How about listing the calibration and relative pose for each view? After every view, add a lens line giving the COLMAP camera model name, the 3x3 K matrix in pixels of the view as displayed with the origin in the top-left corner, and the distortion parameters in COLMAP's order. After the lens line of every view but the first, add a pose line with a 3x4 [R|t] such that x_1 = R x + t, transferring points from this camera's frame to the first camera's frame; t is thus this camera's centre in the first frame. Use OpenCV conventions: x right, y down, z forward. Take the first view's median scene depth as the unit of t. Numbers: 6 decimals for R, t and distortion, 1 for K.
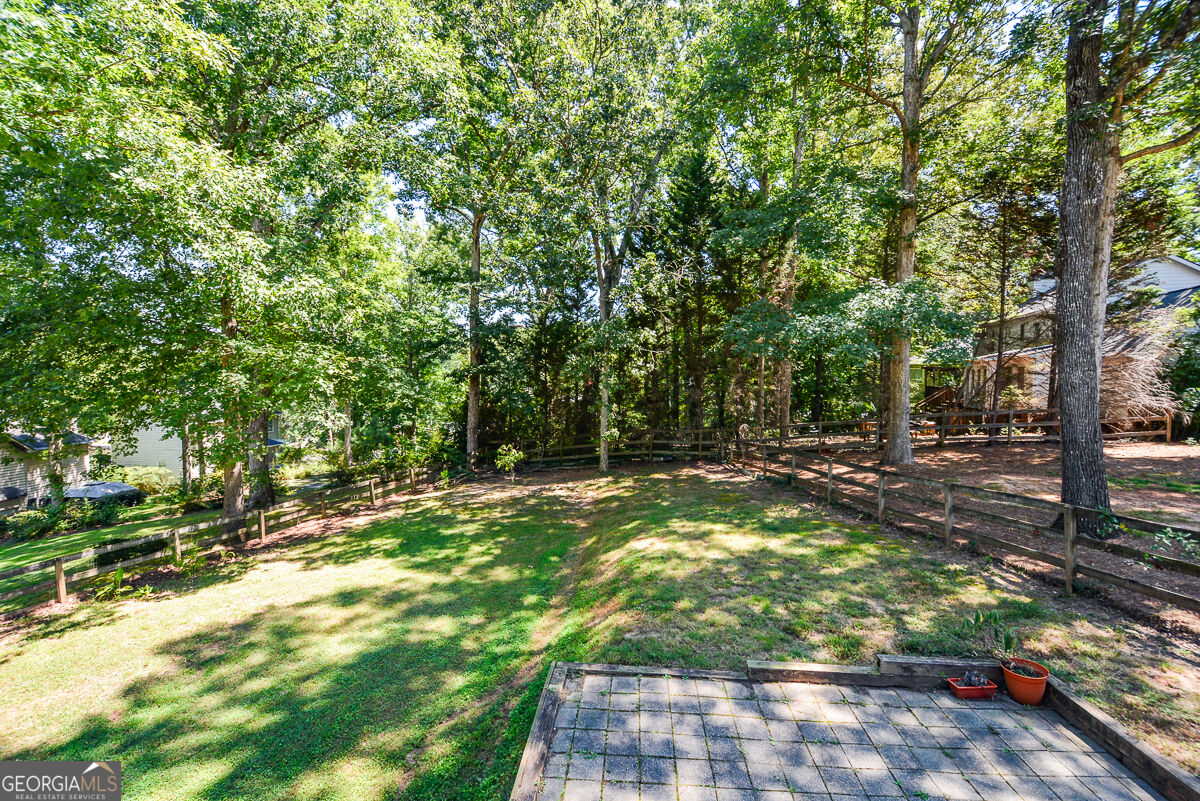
lens RADIAL K [[527.0, 0, 599.7], [0, 527.0, 394.2], [0, 0, 1]] dist [0.003287, -0.005510]
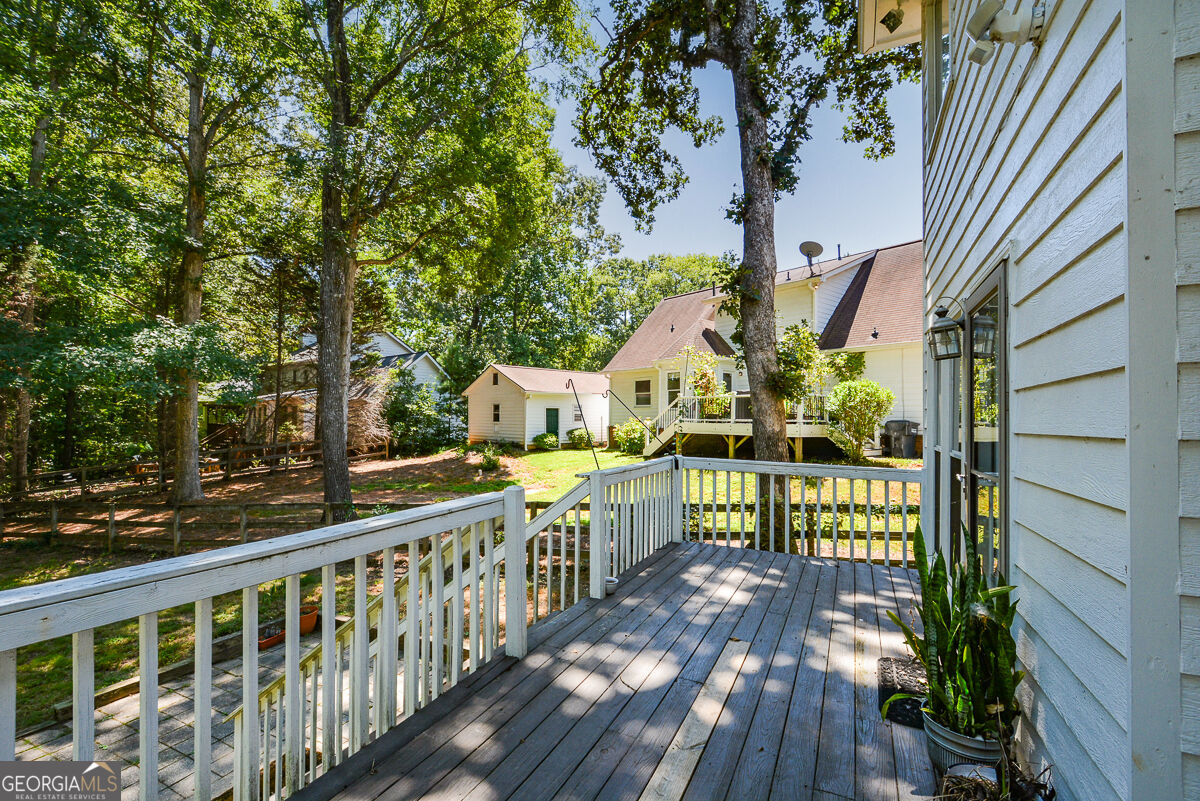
lens RADIAL K [[527.0, 0, 597.6], [0, 527.0, 415.5], [0, 0, 1]] dist [0.003287, -0.005510]
pose [[0.364186, 0.001138, 0.931325, -0.110339], [0.026859, 0.999570, -0.011724, 0.002028], [-0.930939, 0.029284, 0.363999, -0.128923]]
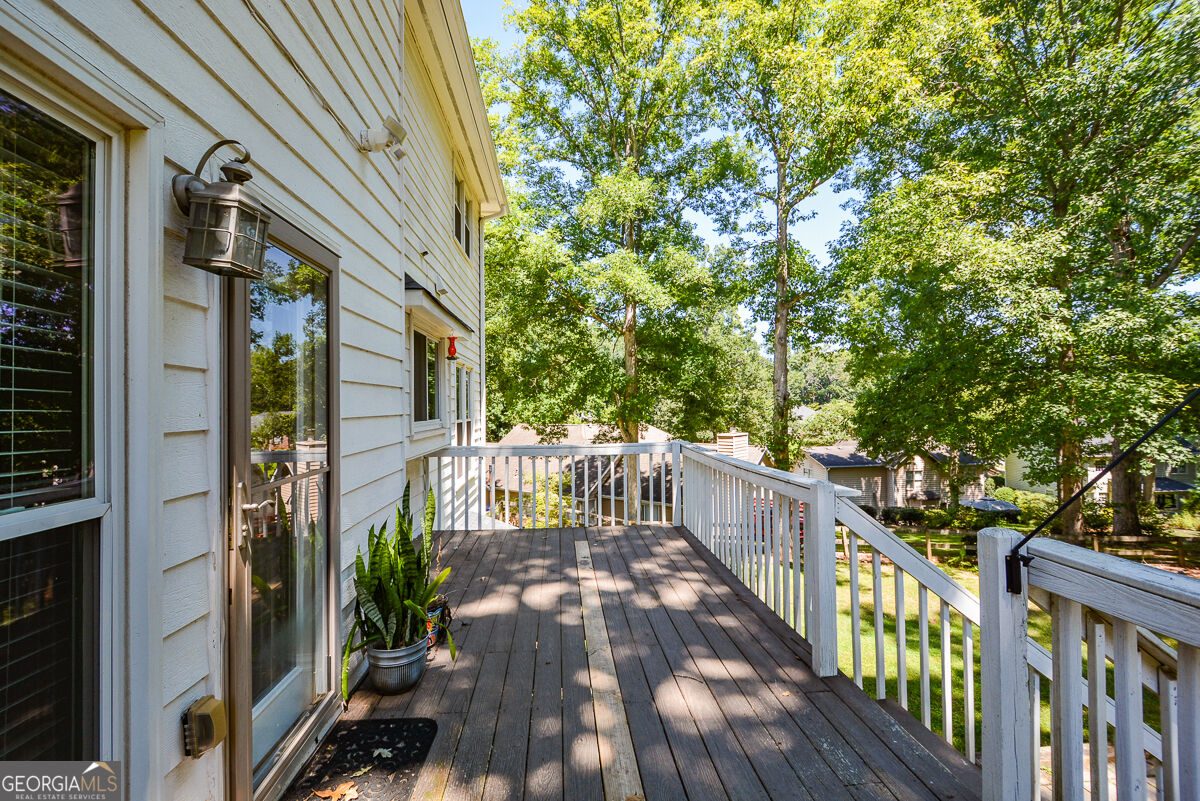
lens RADIAL K [[527.0, 0, 596.3], [0, 527.0, 397.5], [0, 0, 1]] dist [0.003287, -0.005510]
pose [[0.146556, -0.024370, -0.988902, 0.255472], [-0.026512, 0.999241, -0.028554, 0.004205], [0.988847, 0.030403, 0.145798, -0.128337]]
